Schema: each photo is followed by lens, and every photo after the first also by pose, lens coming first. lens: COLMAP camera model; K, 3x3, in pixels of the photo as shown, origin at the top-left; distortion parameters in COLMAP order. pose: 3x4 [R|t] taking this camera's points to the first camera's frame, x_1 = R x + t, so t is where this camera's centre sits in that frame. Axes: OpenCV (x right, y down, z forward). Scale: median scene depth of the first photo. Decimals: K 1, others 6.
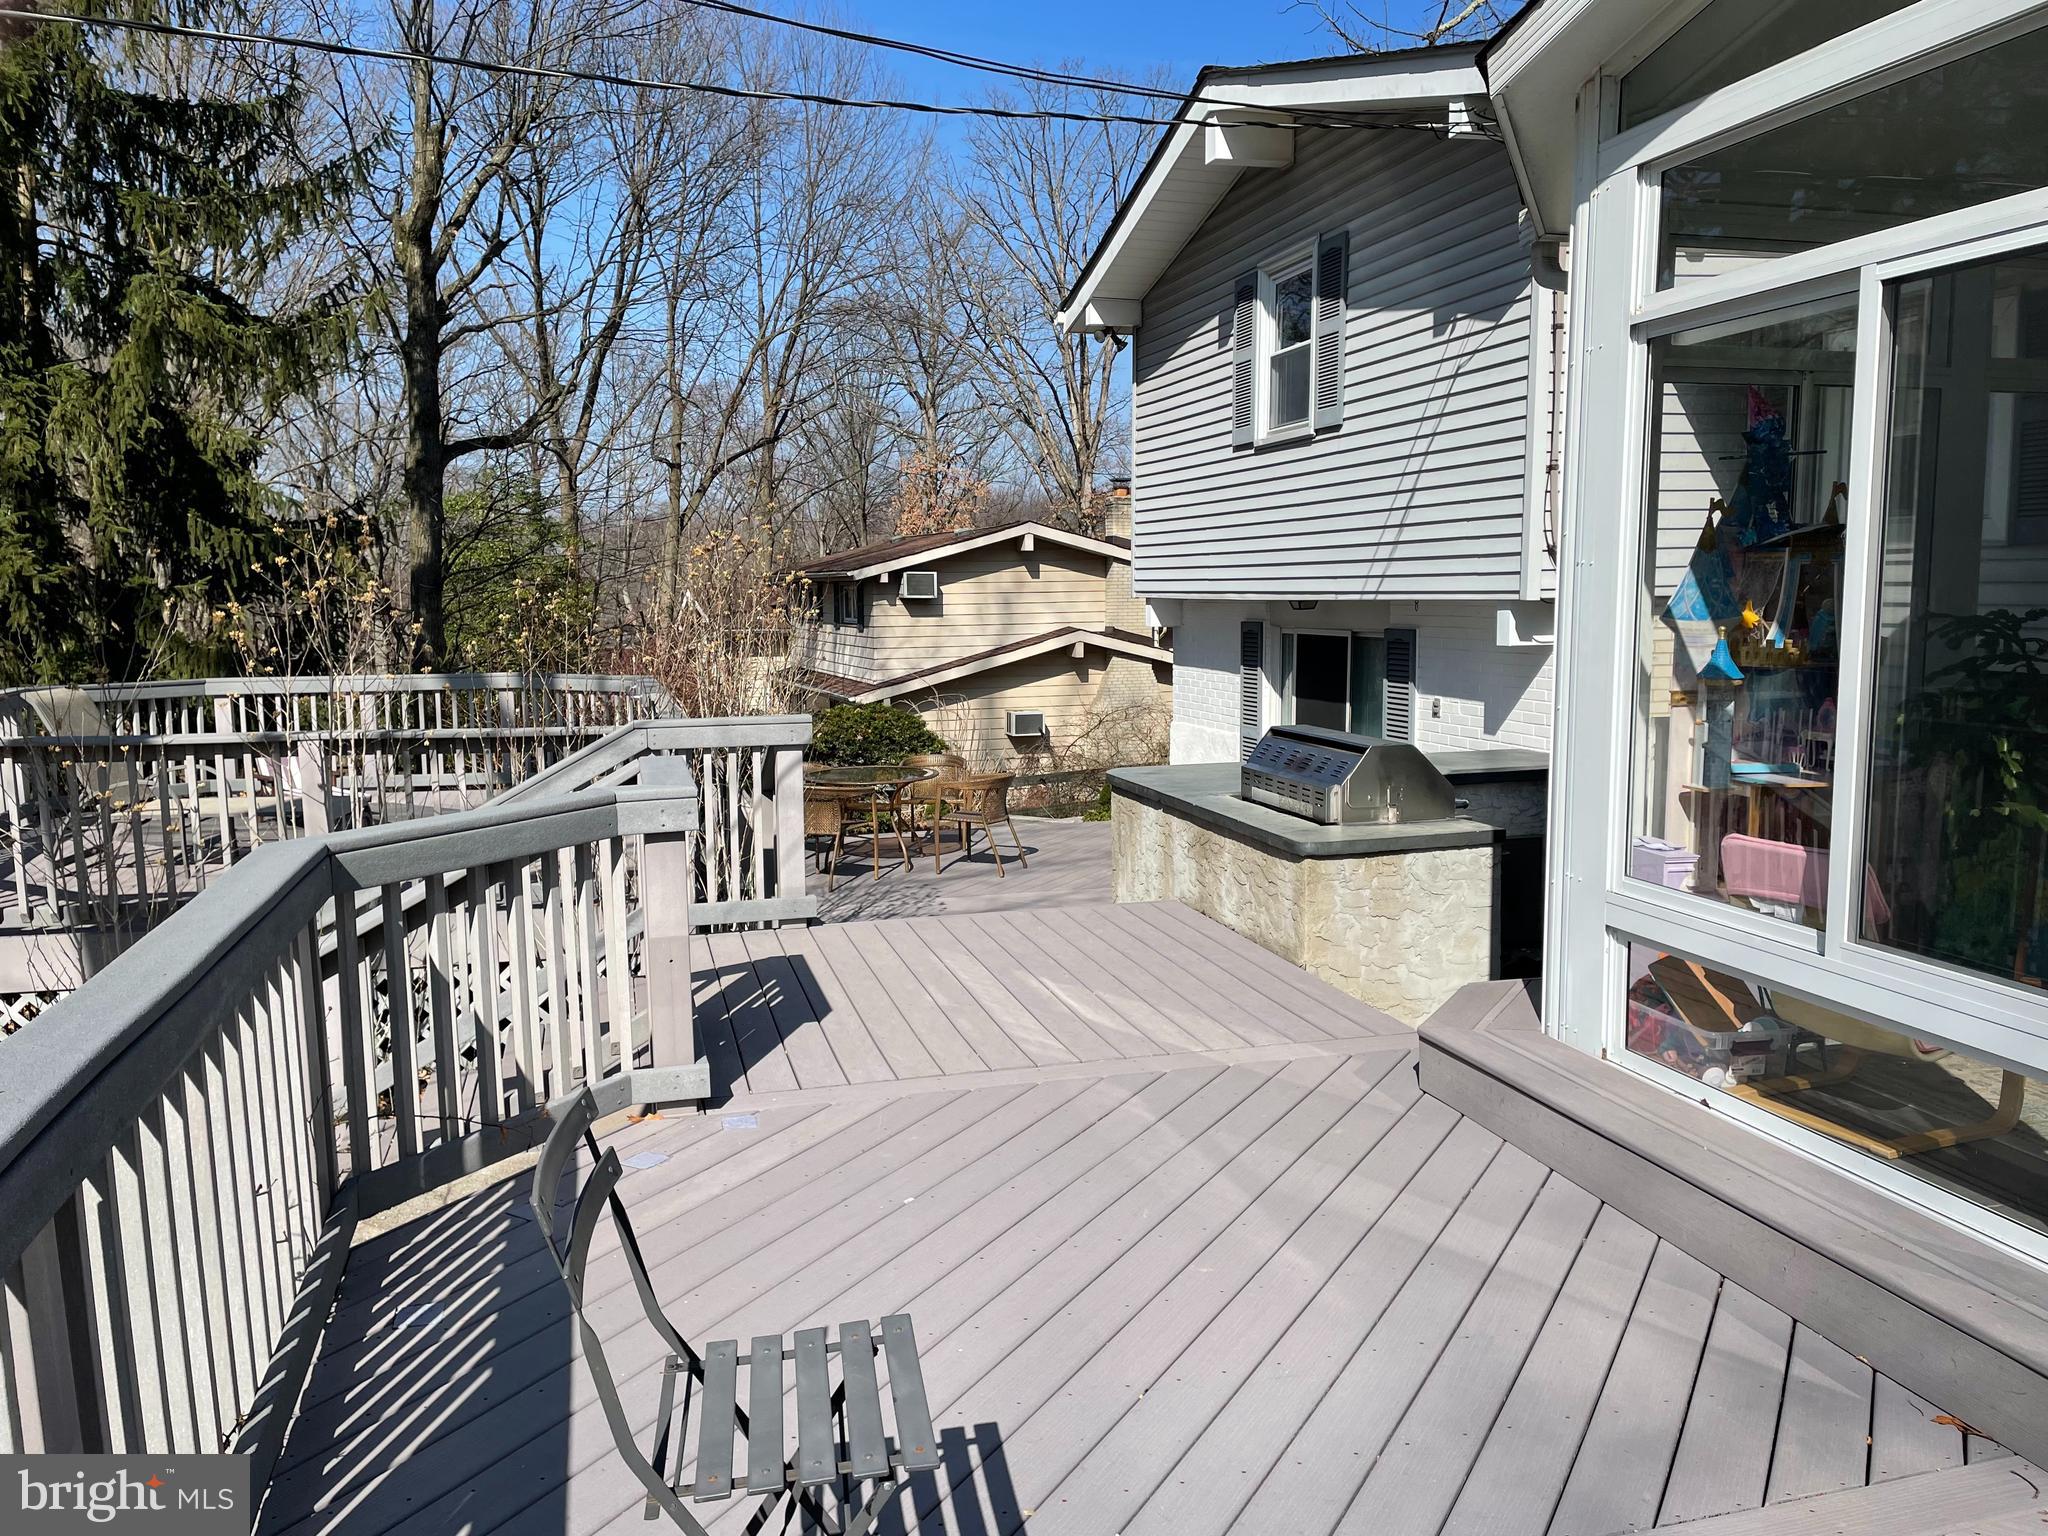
lens RADIAL K [[1529.8, 0, 1019.0], [0, 1529.8, 742.9], [0, 0, 1]] dist [0.110797, -0.150367]
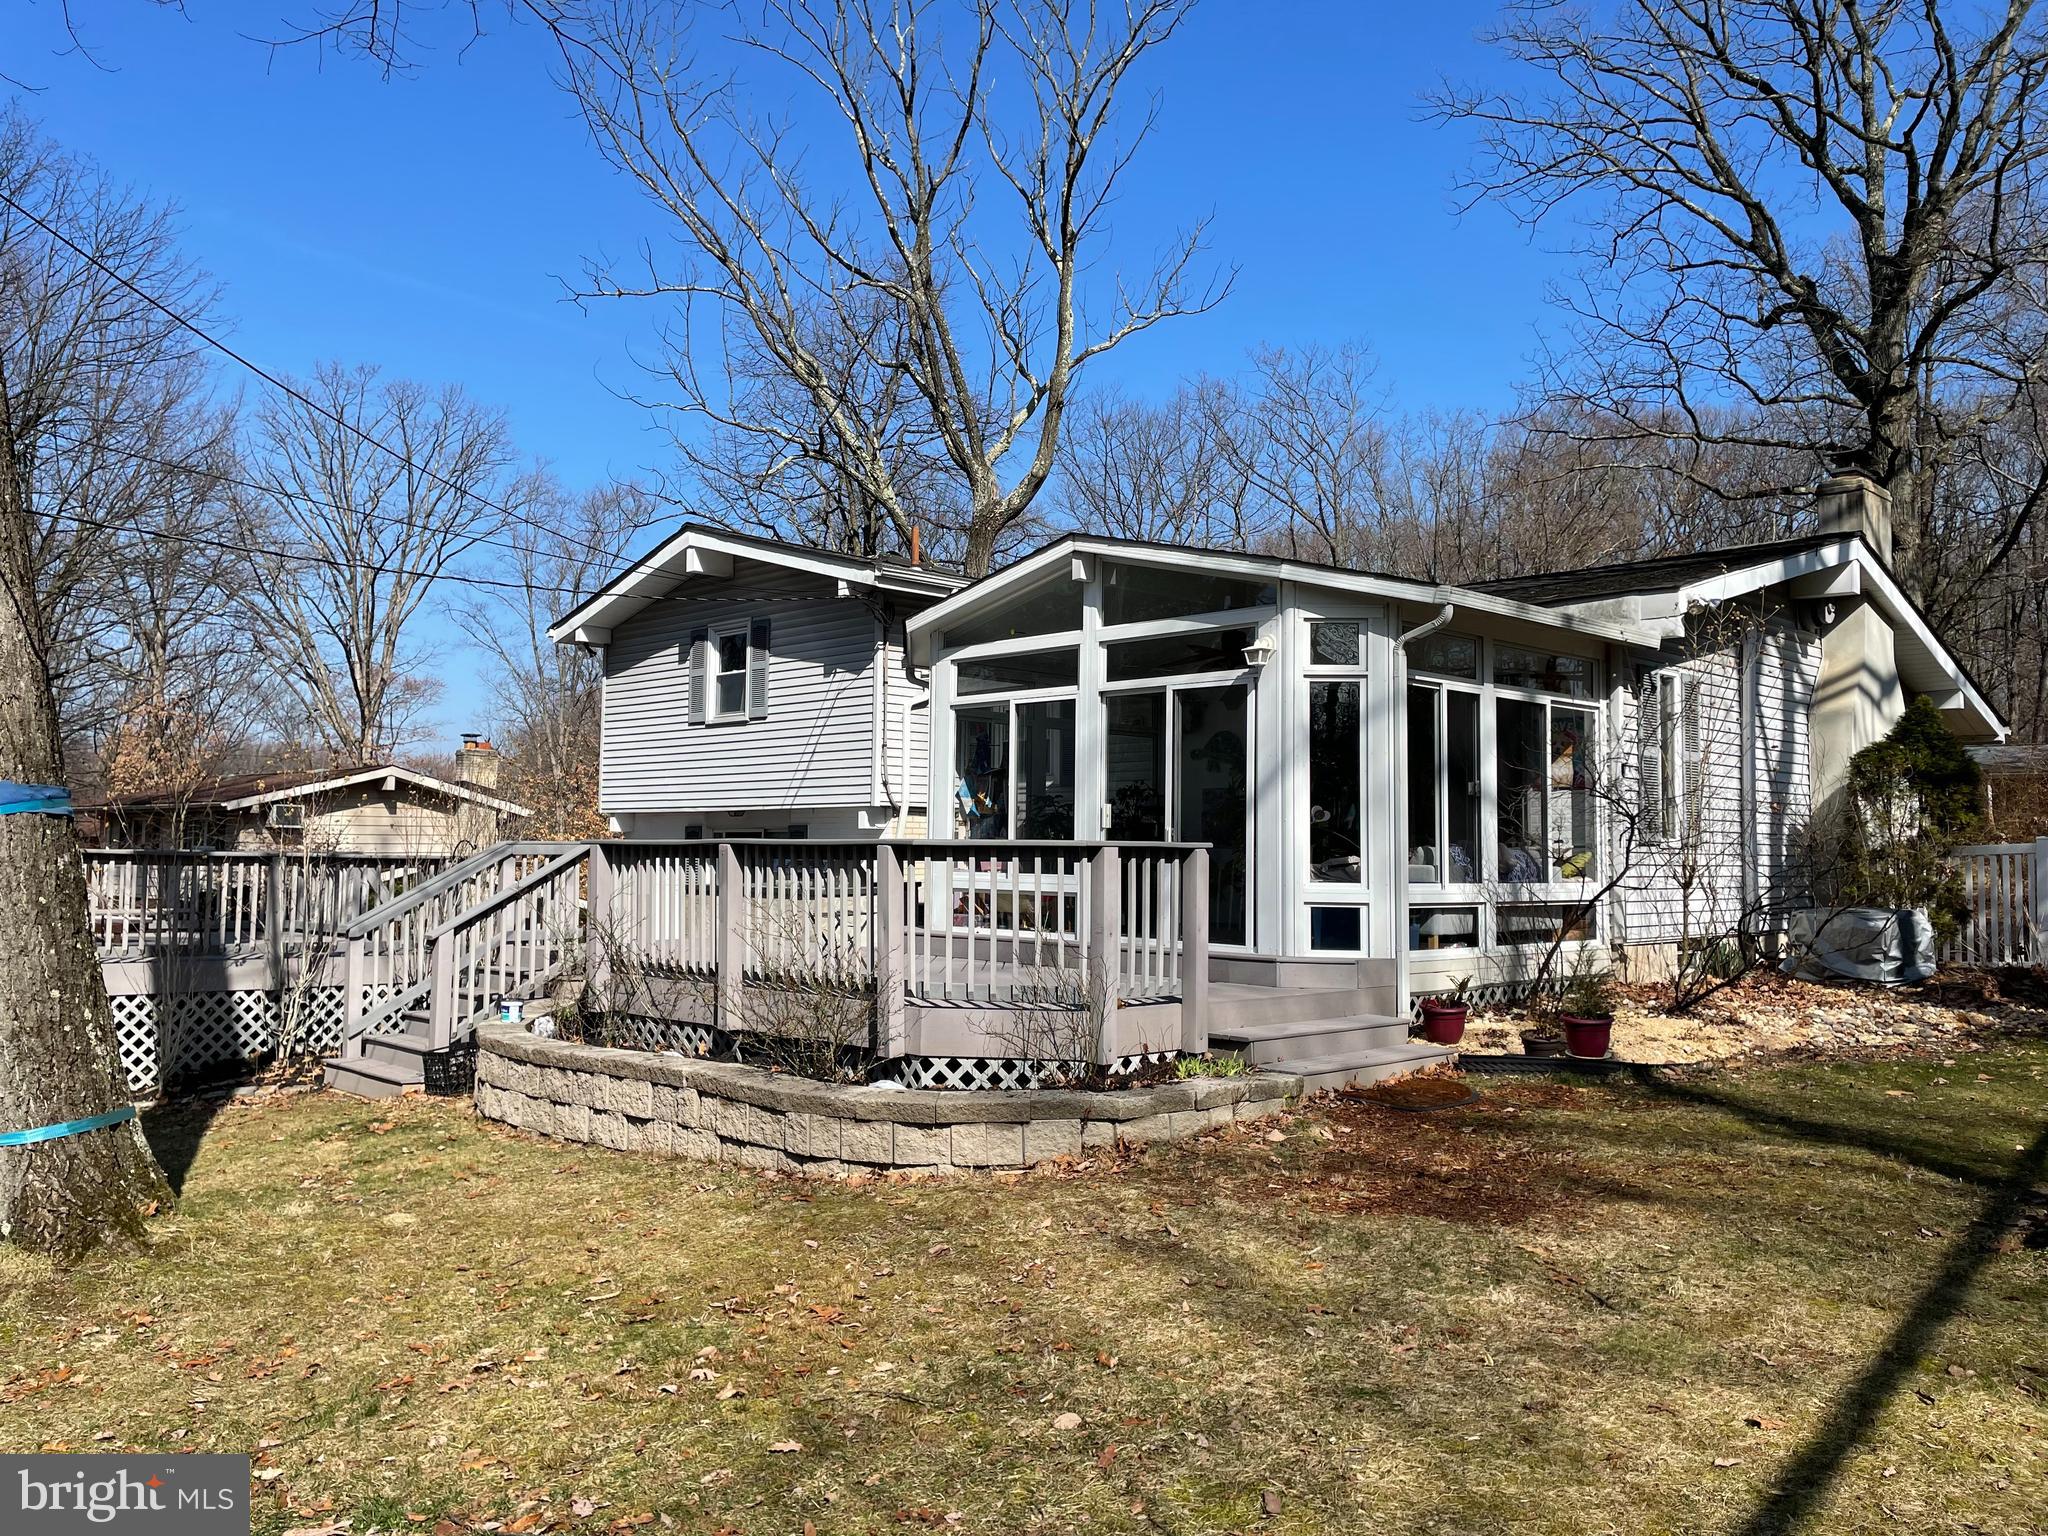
lens RADIAL K [[1529.8, 0, 1019.0], [0, 1529.8, 742.9], [0, 0, 1]] dist [0.110797, -0.150367]
pose [[0.875543, 0.050540, 0.480489, -0.399773], [0.032723, 0.986026, -0.163343, 0.134126], [-0.482030, 0.158737, 0.861655, -0.719065]]
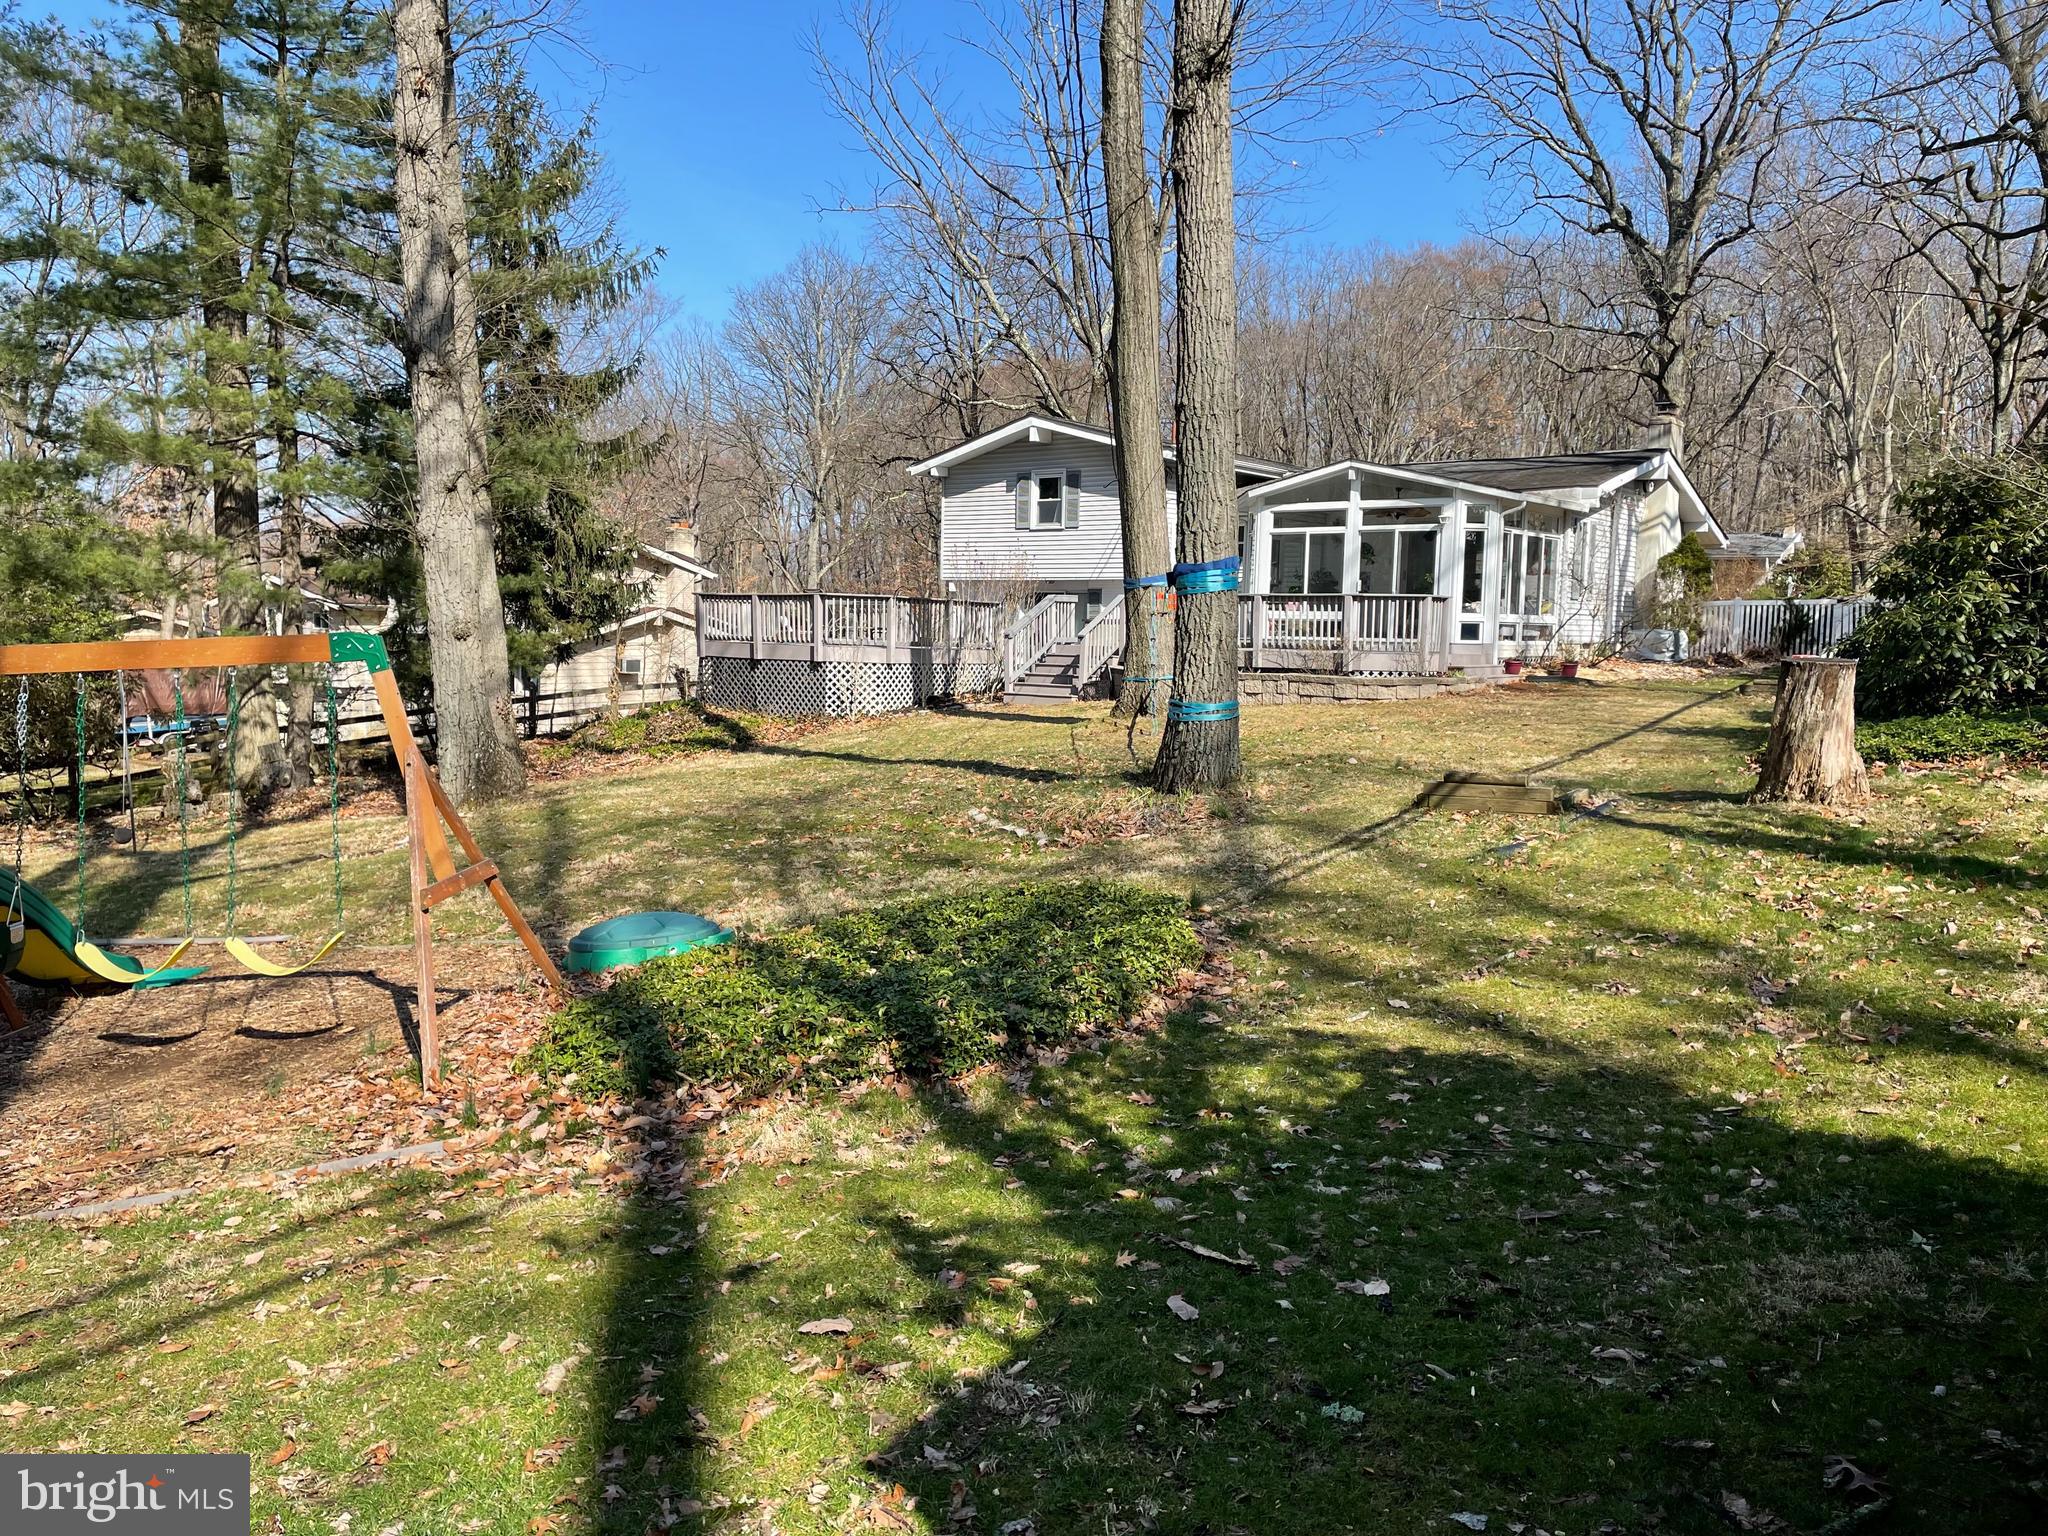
lens RADIAL K [[1529.8, 0, 1019.0], [0, 1529.8, 742.9], [0, 0, 1]] dist [0.110797, -0.150367]
pose [[0.797628, -0.025576, 0.602607, -1.816315], [0.037488, 0.999271, -0.007209, 0.266220], [-0.601983, 0.028341, 0.798006, -1.480010]]
